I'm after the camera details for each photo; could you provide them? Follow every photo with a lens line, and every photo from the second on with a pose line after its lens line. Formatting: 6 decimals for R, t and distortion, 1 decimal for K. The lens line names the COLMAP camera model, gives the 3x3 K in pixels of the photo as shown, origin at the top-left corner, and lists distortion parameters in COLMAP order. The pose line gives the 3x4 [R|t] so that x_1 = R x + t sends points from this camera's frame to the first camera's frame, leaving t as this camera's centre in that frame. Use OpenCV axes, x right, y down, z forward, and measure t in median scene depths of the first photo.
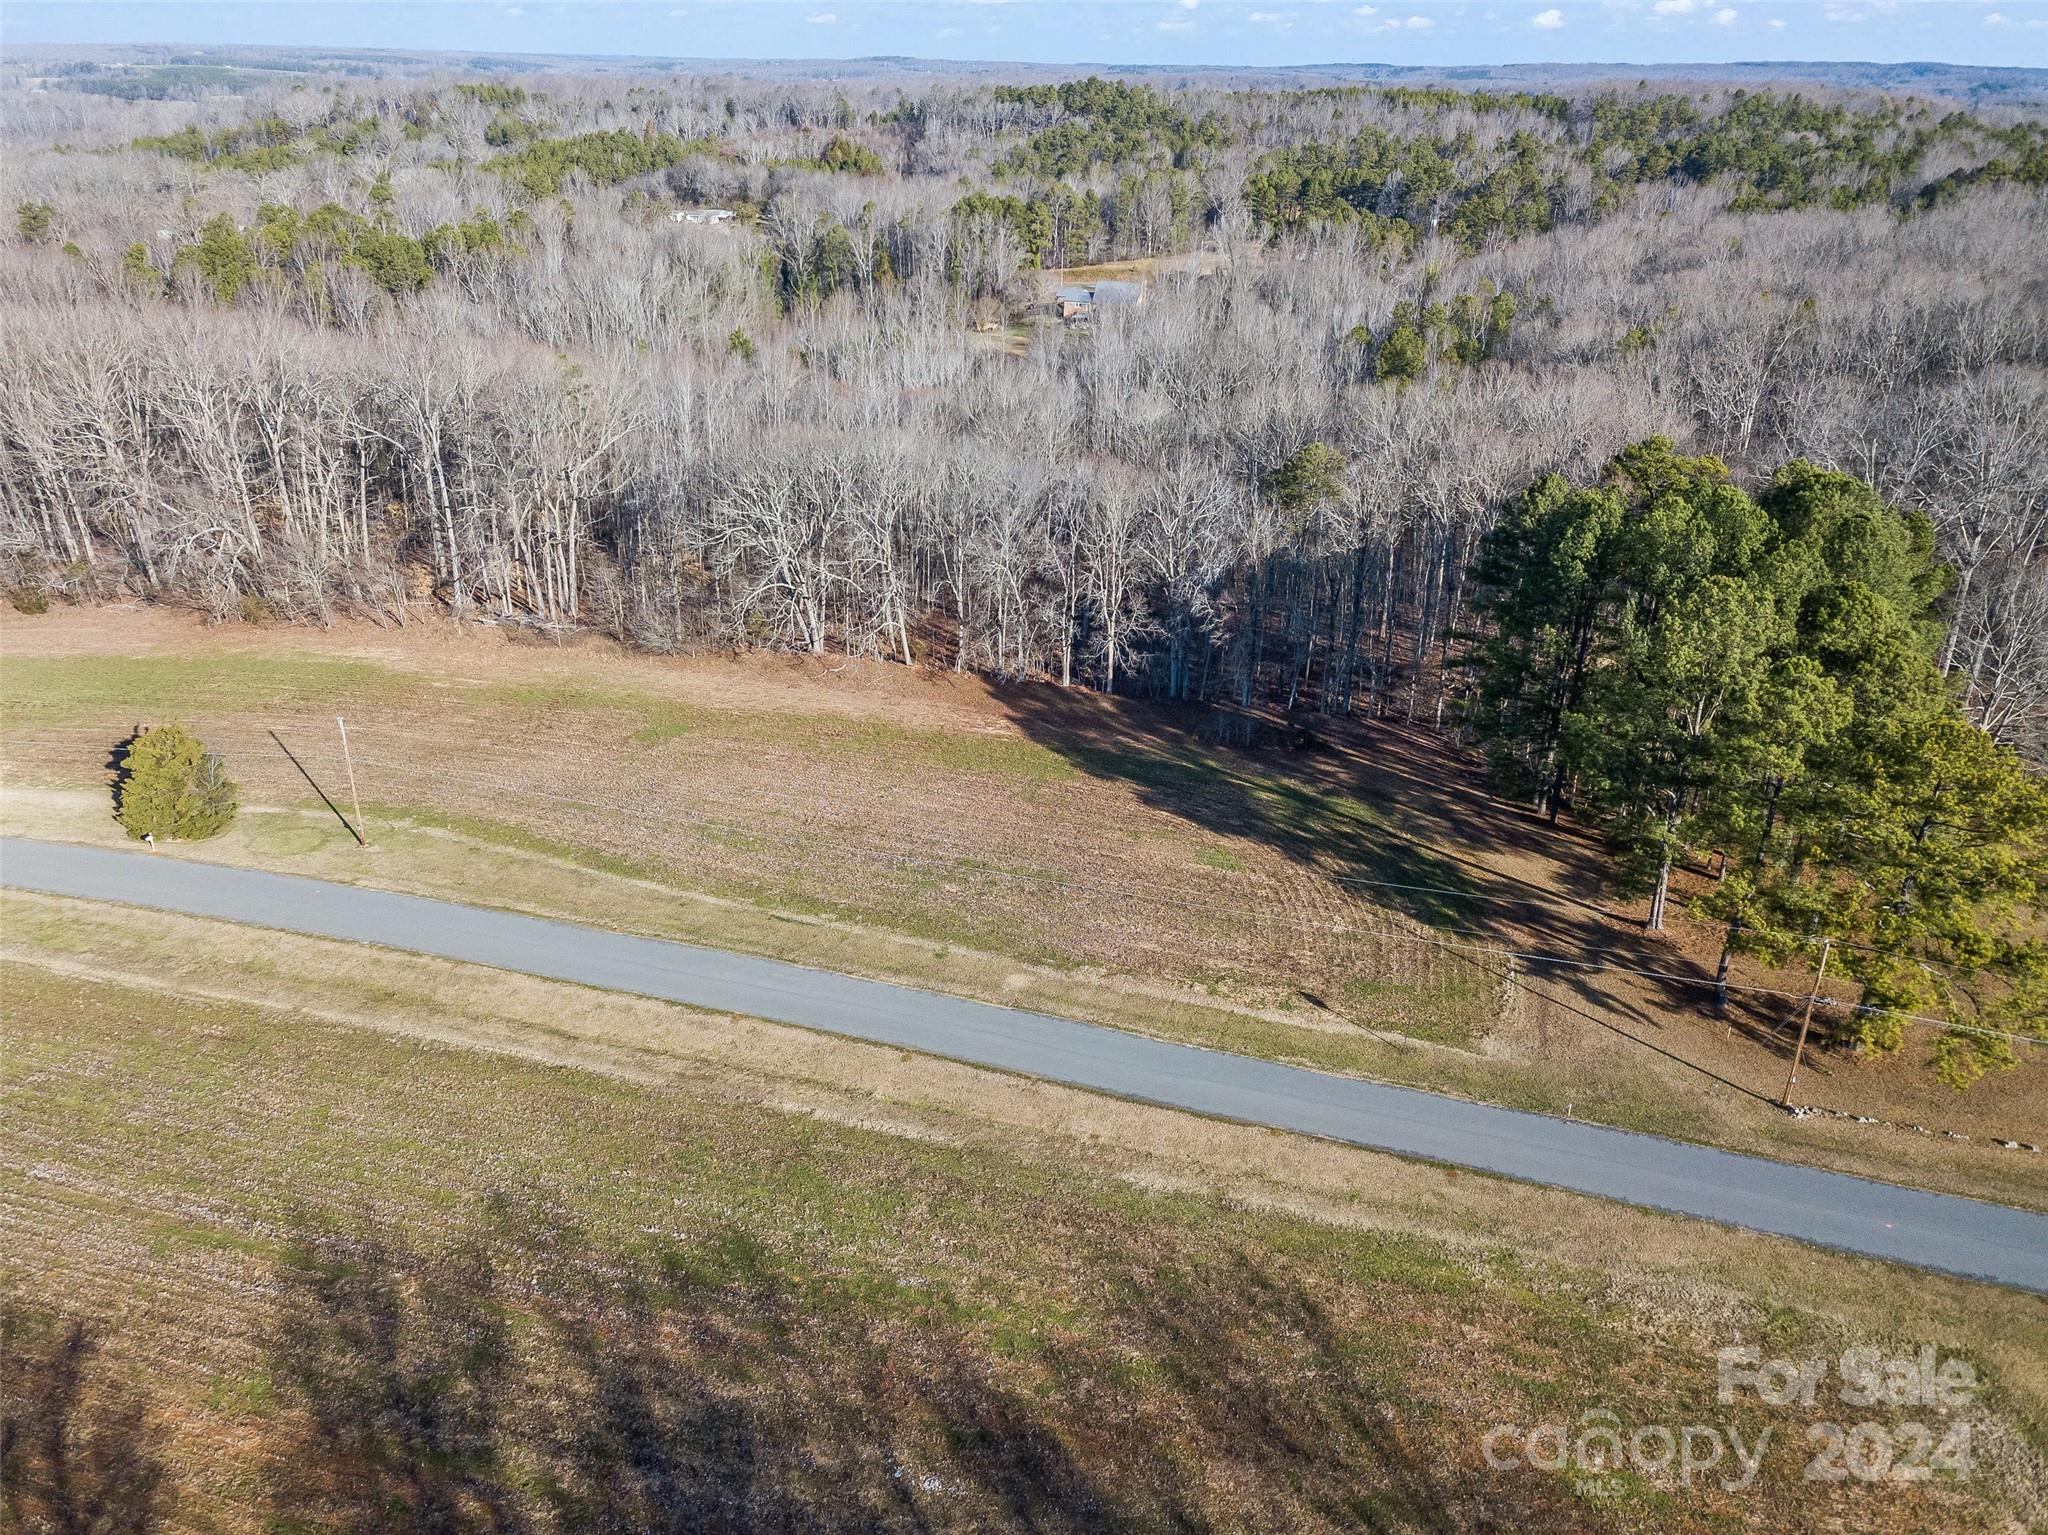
lens RADIAL K [[1547.1, 0, 1017.1], [0, 1547.1, 769.6], [0, 0, 1]] dist [0.033458, 0.000131]
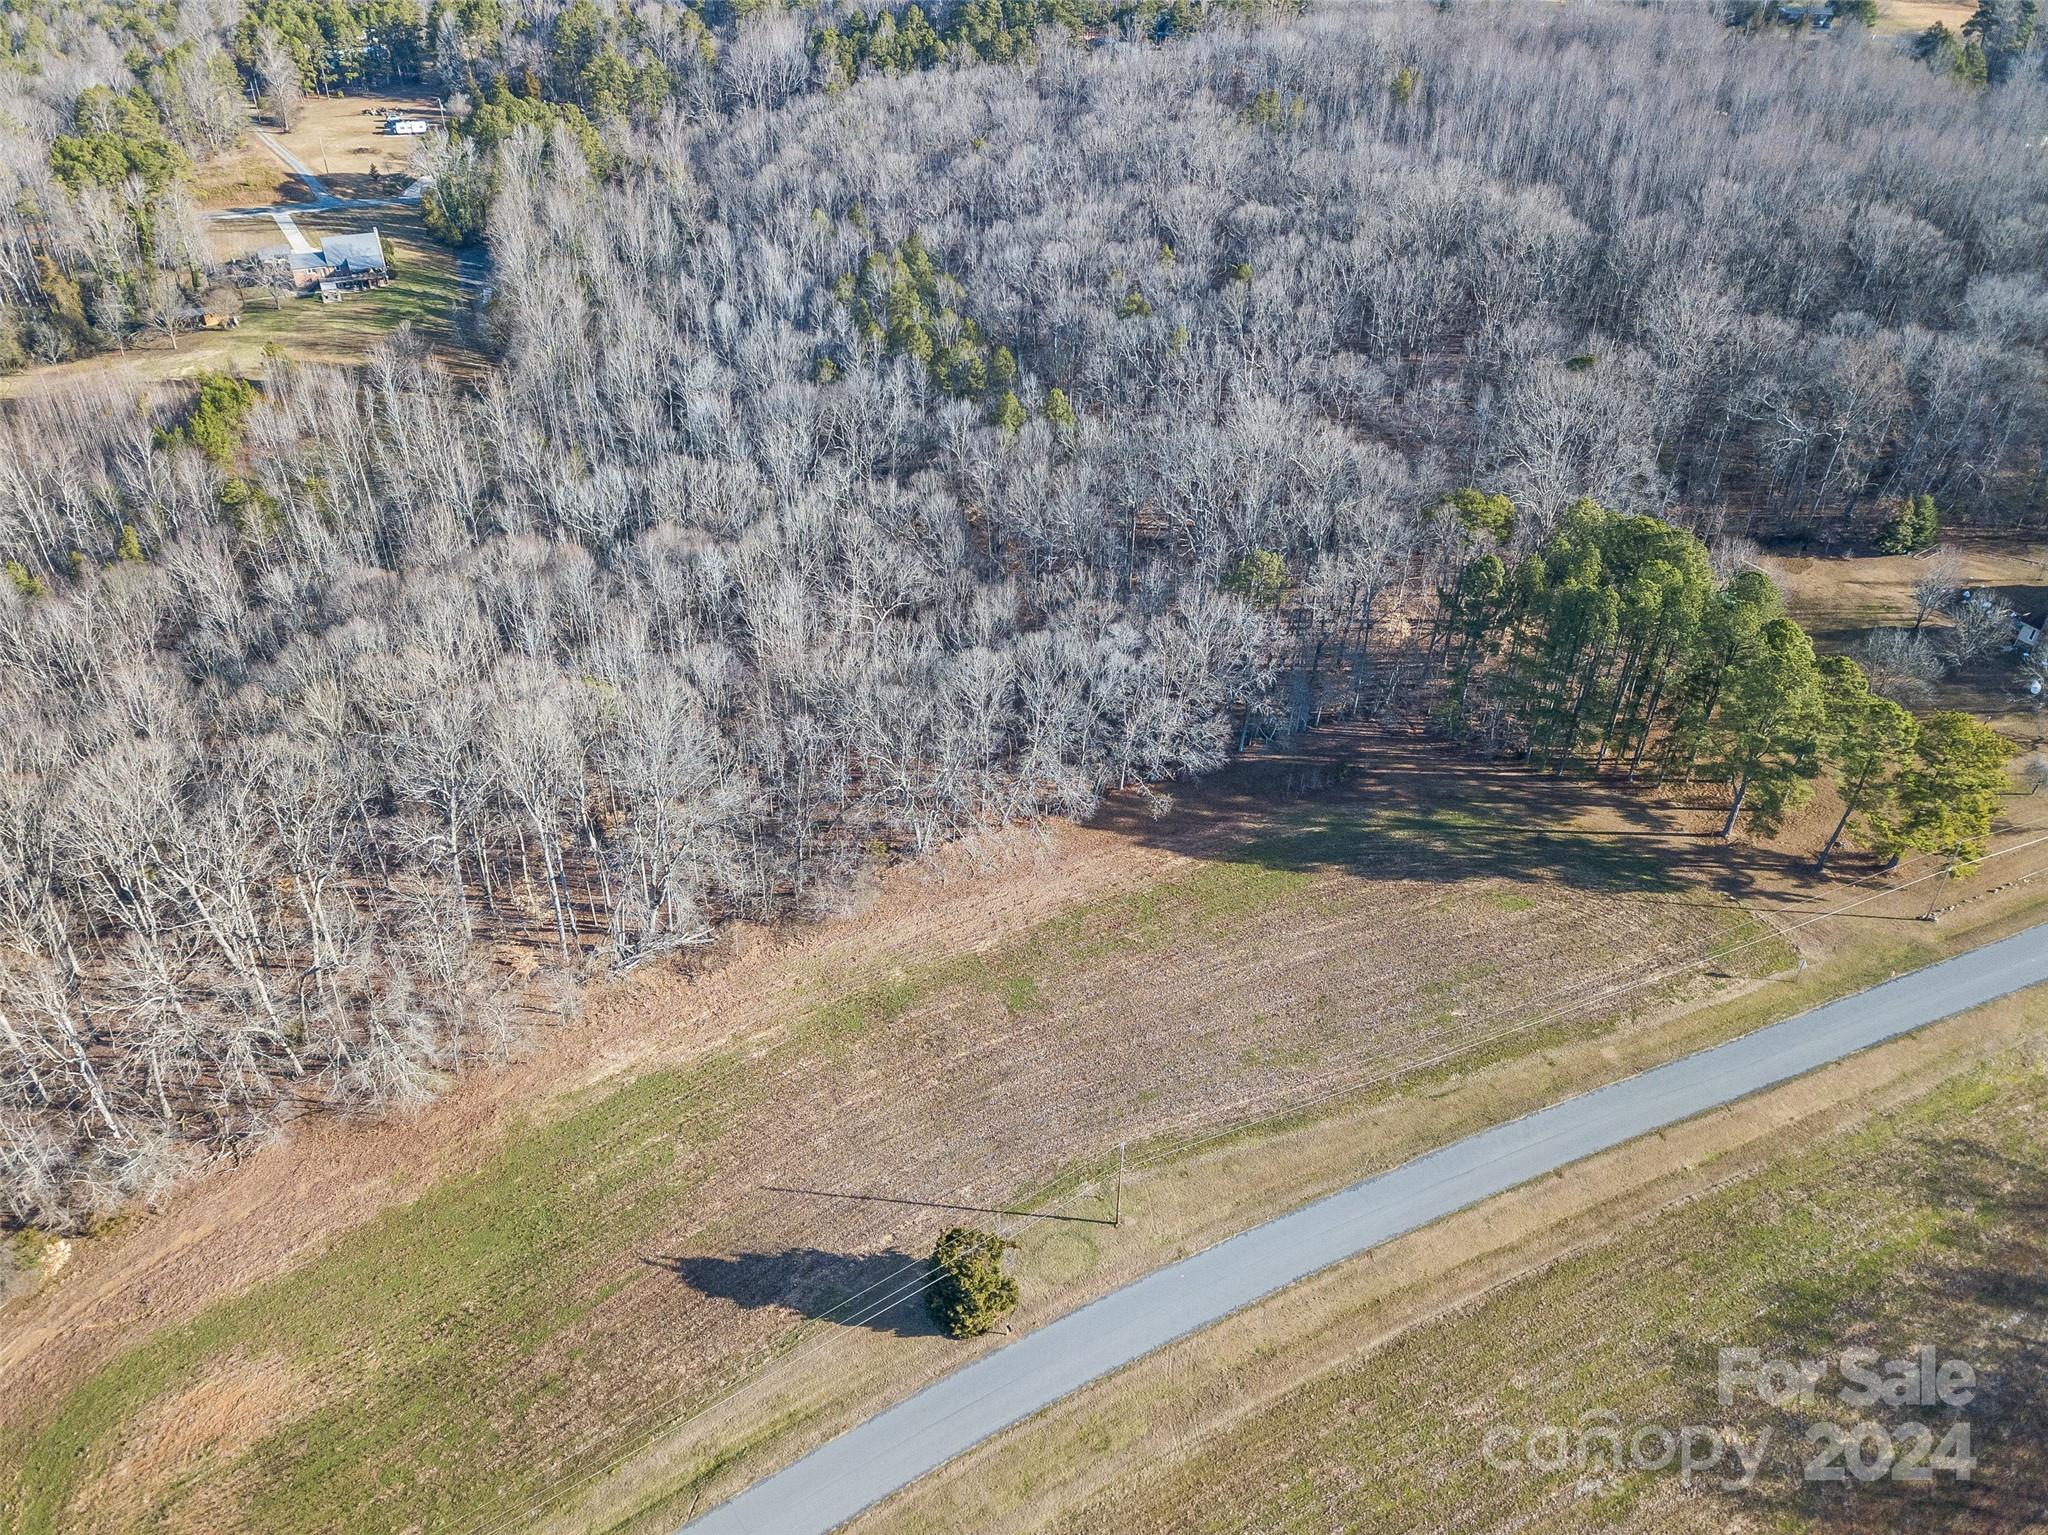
lens RADIAL K [[1547.1, 0, 1017.1], [0, 1547.1, 769.6], [0, 0, 1]] dist [0.033458, 0.000131]
pose [[0.708648, -0.406332, 0.576812, -1.070977], [0.283029, 0.912572, 0.295137, -0.668363], [-0.646307, -0.045894, 0.761696, 0.184292]]
